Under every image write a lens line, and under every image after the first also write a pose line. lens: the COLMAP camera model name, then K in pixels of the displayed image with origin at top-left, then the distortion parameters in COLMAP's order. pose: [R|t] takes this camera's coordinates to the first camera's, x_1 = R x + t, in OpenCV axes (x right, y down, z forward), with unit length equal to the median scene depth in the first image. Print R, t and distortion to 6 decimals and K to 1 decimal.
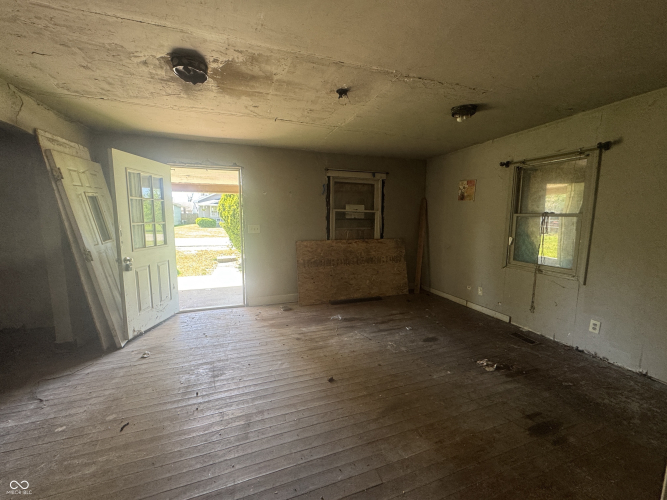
lens RADIAL K [[266.6, 0, 332.8], [0, 266.6, 248.2], [0, 0, 1]] dist [-0.002205, 0.000614]
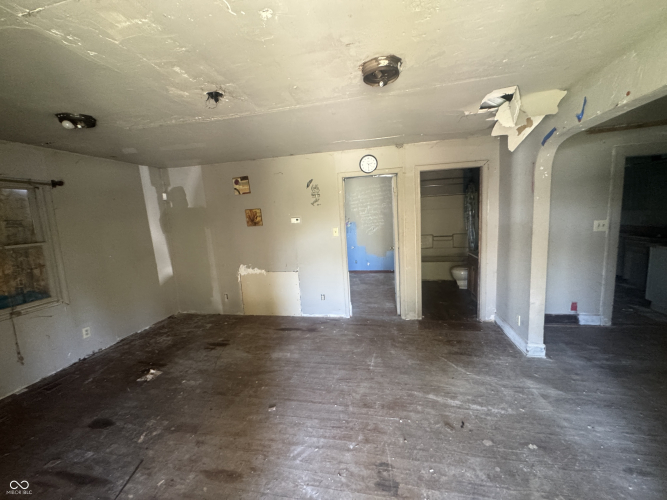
lens RADIAL K [[266.6, 0, 332.9], [0, 266.6, 248.4], [0, 0, 1]] dist [-0.002205, 0.000614]
pose [[-0.854484, -0.023357, 0.518952, -0.465585], [0.114349, 0.966029, 0.231761, -0.178790], [-0.506736, 0.257377, -0.822785, 1.049668]]
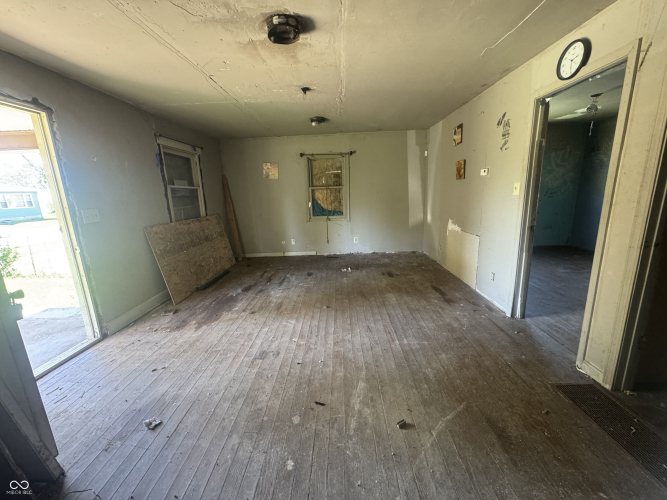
lens RADIAL K [[266.6, 0, 333.0], [0, 266.6, 248.0], [0, 0, 1]] dist [-0.002205, 0.000614]
pose [[0.357925, -0.212146, 0.909332, -0.812799], [0.150593, 0.974215, 0.168008, -0.021691], [-0.921527, 0.076805, 0.380643, 0.287117]]
